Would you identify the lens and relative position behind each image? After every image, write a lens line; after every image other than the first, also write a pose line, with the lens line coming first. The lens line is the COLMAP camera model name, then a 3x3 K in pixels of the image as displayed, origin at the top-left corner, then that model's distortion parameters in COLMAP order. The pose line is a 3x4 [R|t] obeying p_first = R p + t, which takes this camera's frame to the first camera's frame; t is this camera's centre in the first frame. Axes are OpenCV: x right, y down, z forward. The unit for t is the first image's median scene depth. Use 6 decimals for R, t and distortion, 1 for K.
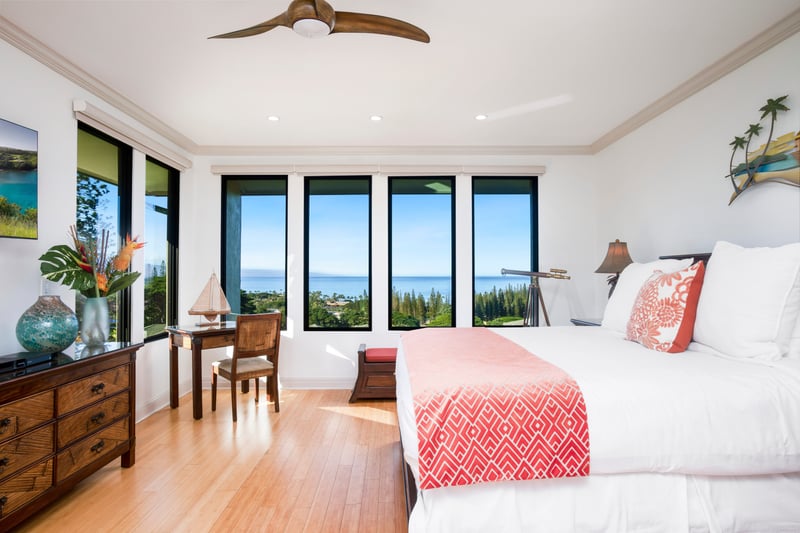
lens RADIAL K [[464.8, 0, 399.7], [0, 464.8, 264.1], [0, 0, 1]] dist [-0.059640, 0.030637]
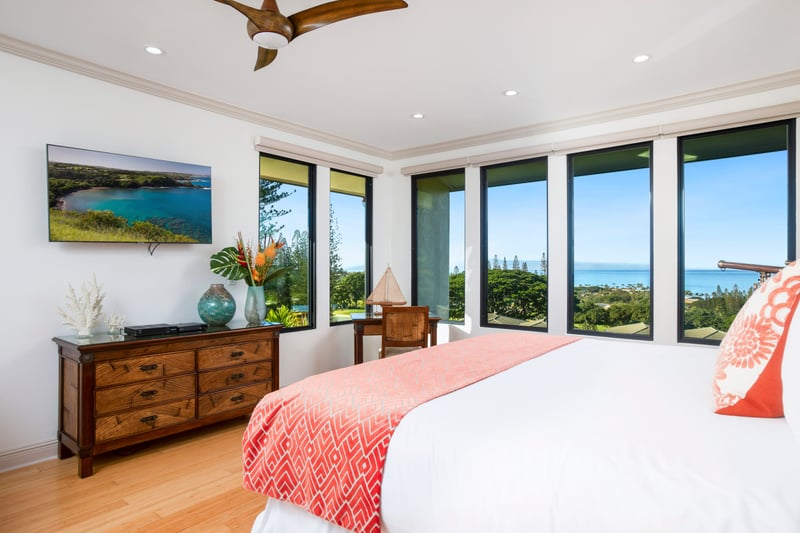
lens RADIAL K [[464.8, 0, 387.0], [0, 464.8, 264.9], [0, 0, 1]] dist [-0.059640, 0.030637]
pose [[0.756719, -0.003072, -0.653733, 0.551118], [0.014414, 0.999824, 0.011987, 0.001762], [0.653581, -0.018494, 0.756631, 0.275035]]
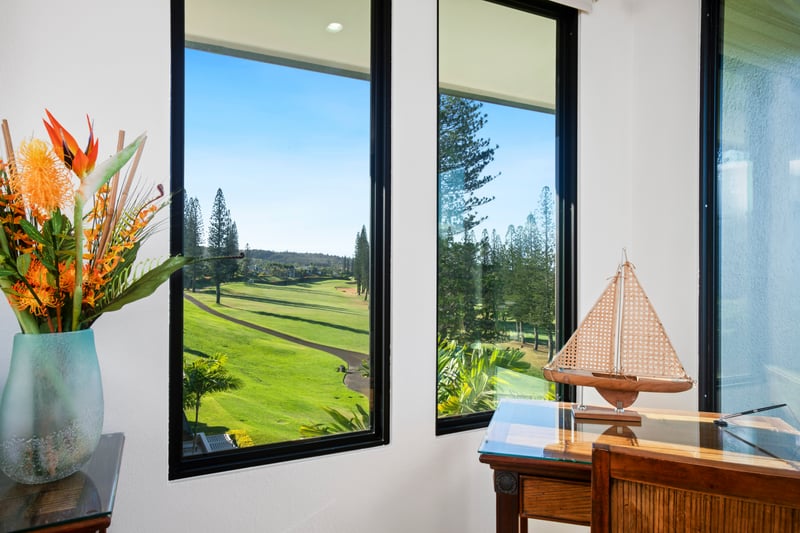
lens RADIAL K [[512.7, 0, 397.9], [0, 512.7, 270.3], [0, 0, 1]] dist [0.003926, 0.000208]
pose [[0.430650, 0.008238, -0.902482, -0.253849], [0.015561, 0.999742, 0.016551, 0.029965], [0.902385, -0.021171, 0.430410, 1.212670]]
